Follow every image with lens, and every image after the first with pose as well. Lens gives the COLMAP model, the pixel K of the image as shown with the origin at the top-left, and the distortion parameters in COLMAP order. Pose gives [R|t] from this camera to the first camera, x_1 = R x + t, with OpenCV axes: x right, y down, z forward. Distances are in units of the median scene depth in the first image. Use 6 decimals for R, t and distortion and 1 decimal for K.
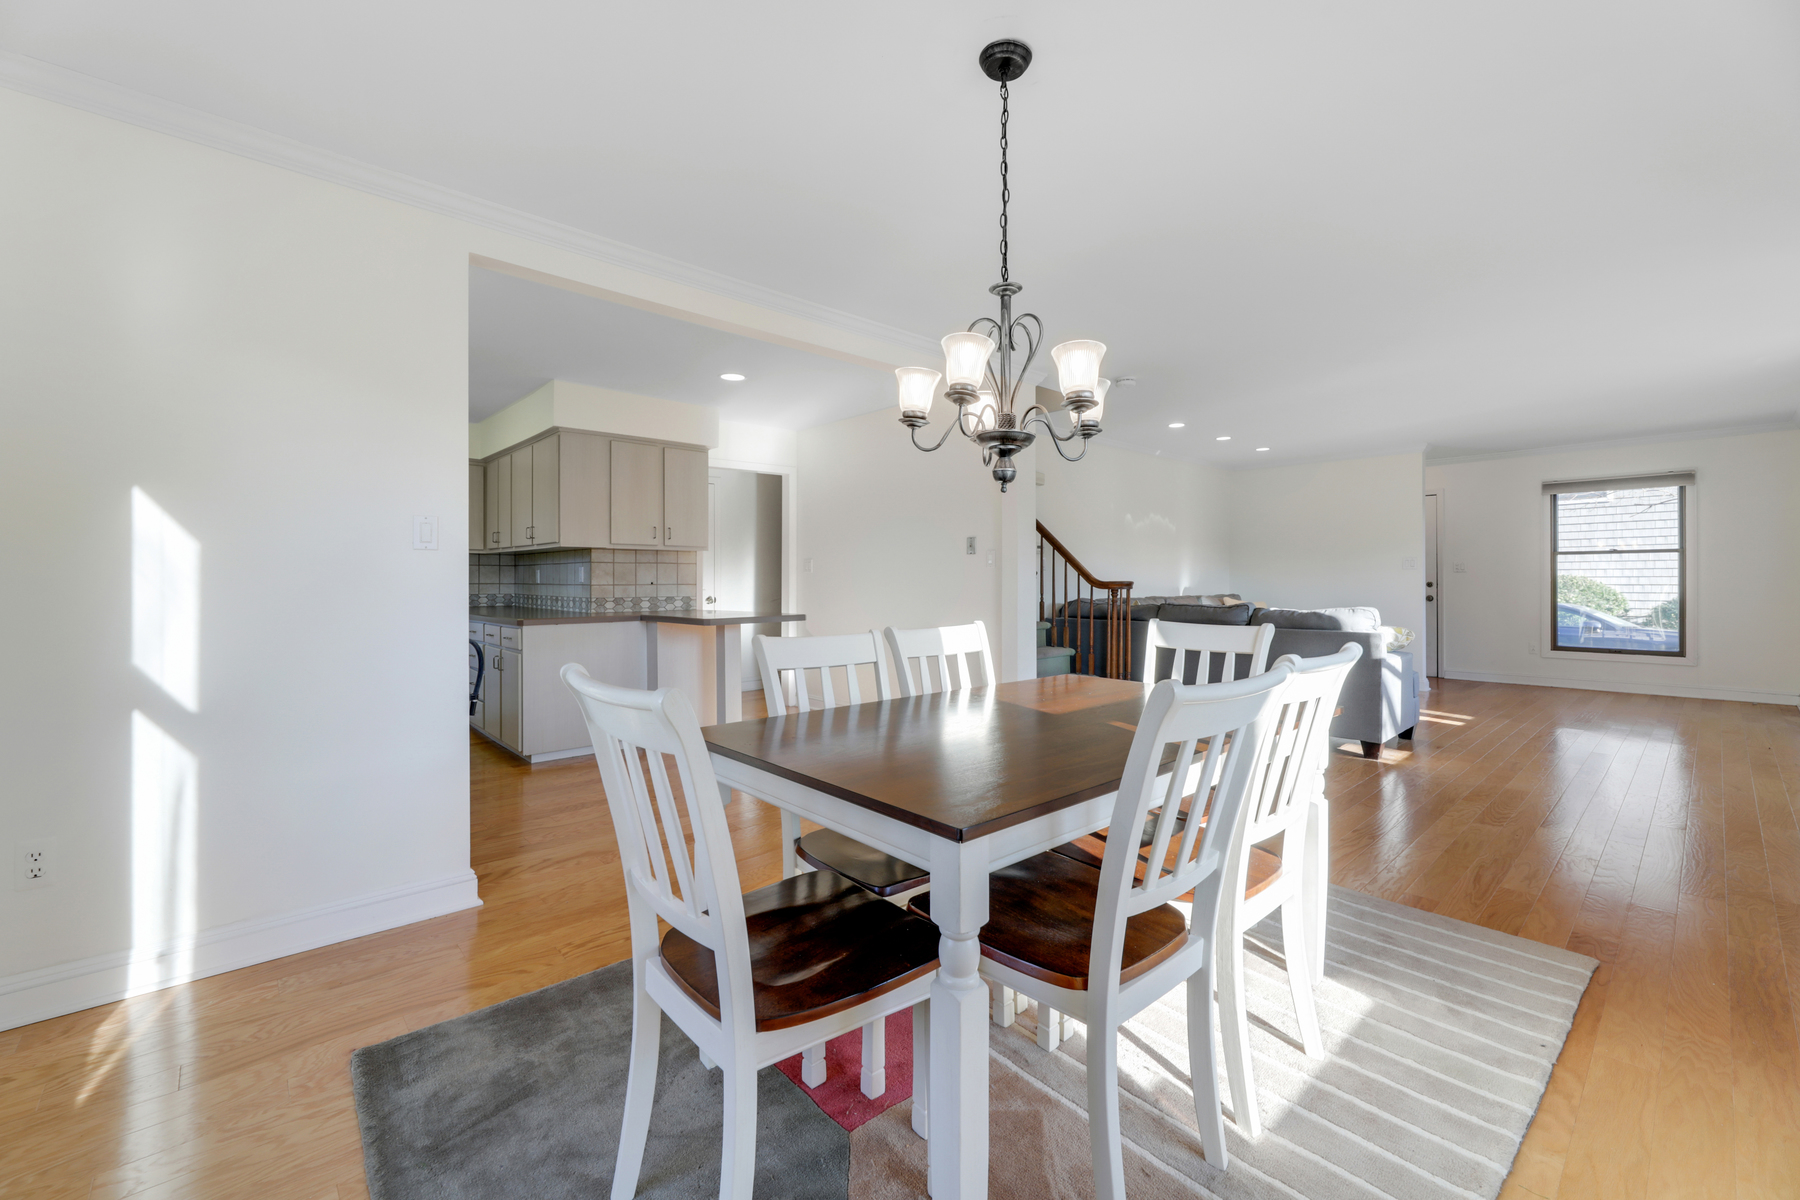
lens RADIAL K [[734.6, 0, 900.8], [0, 734.6, 576.7], [0, 0, 1]] dist [0.000898, -0.000093]
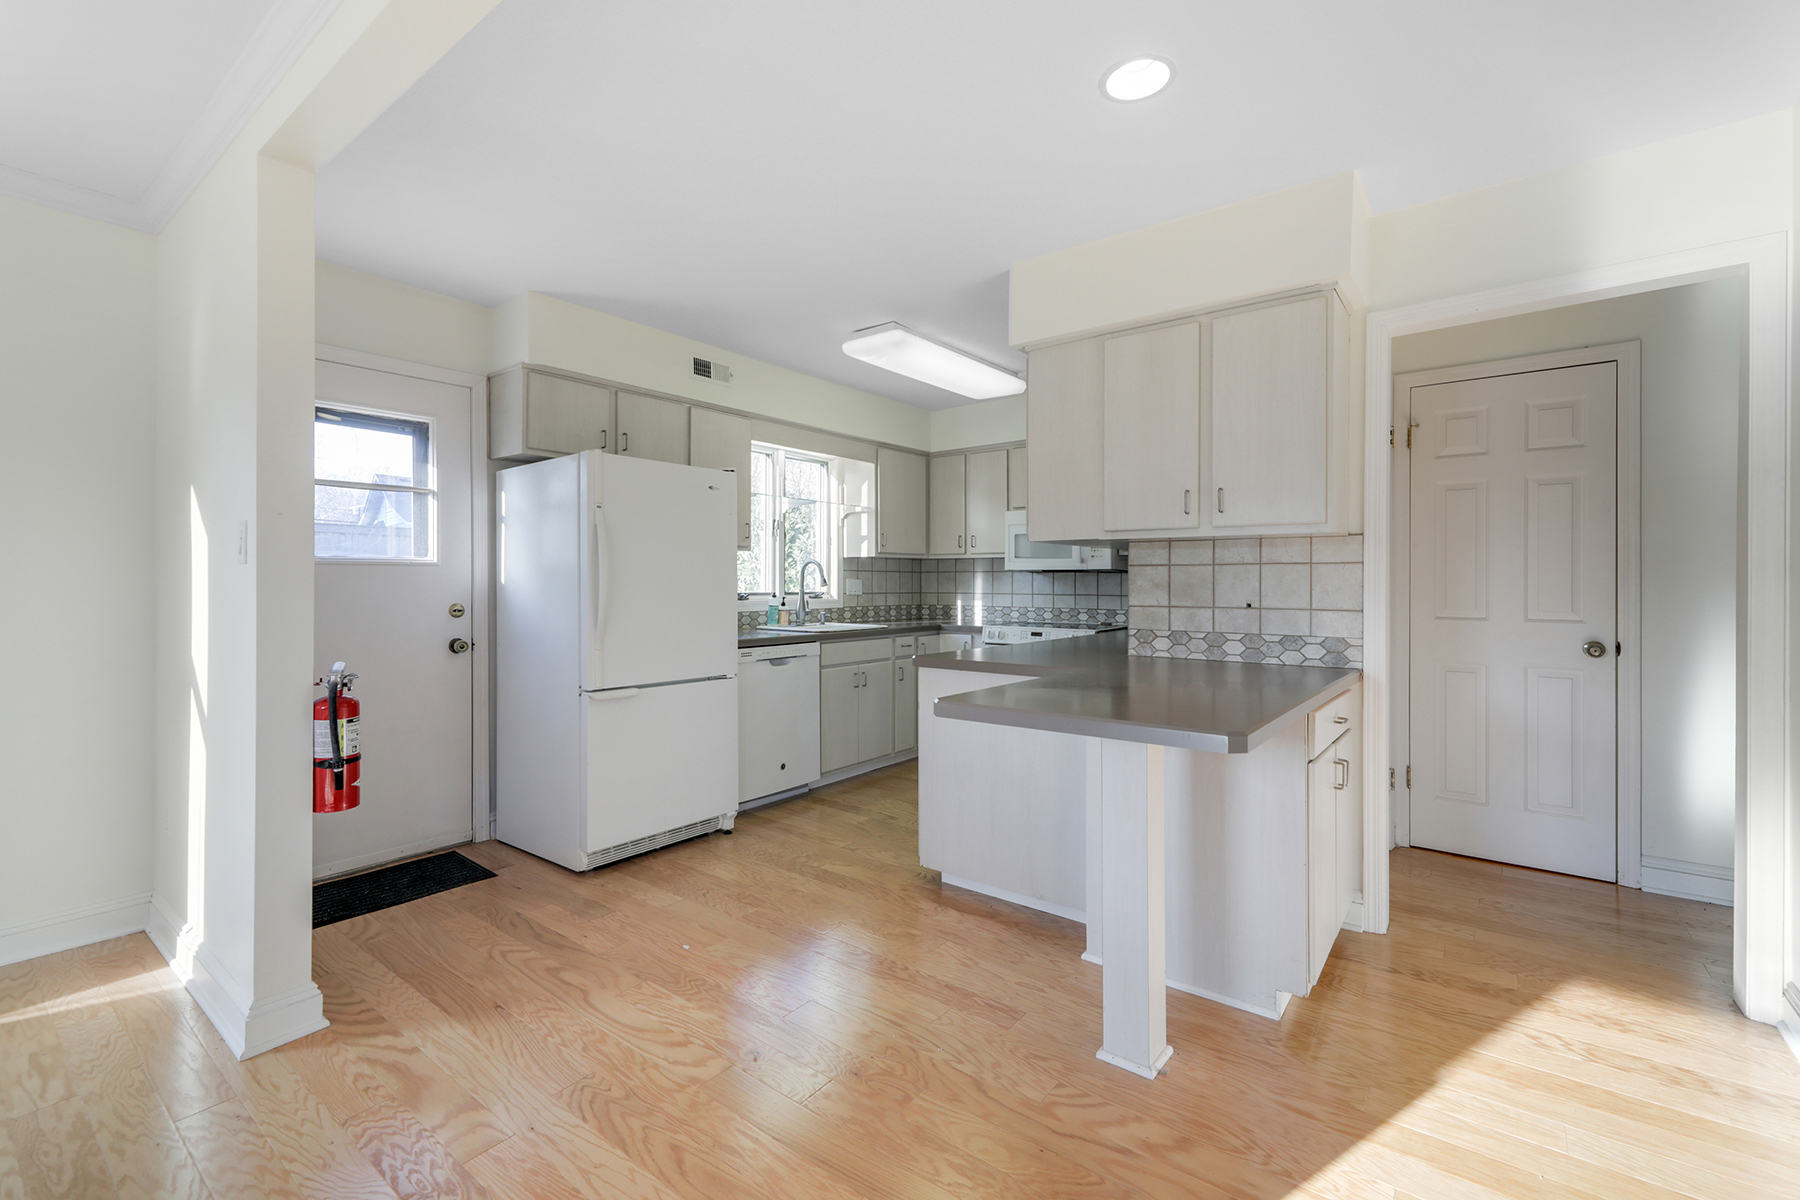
lens RADIAL K [[767.4, 0, 900.0], [0, 767.4, 600.0], [0, 0, 1]] dist [-0.000082, -0.000066]
pose [[0.181005, 0.024744, -0.983171, 0.122929], [0.000548, 0.999681, 0.025260, -0.007756], [0.983482, -0.005111, 0.180934, 0.701472]]
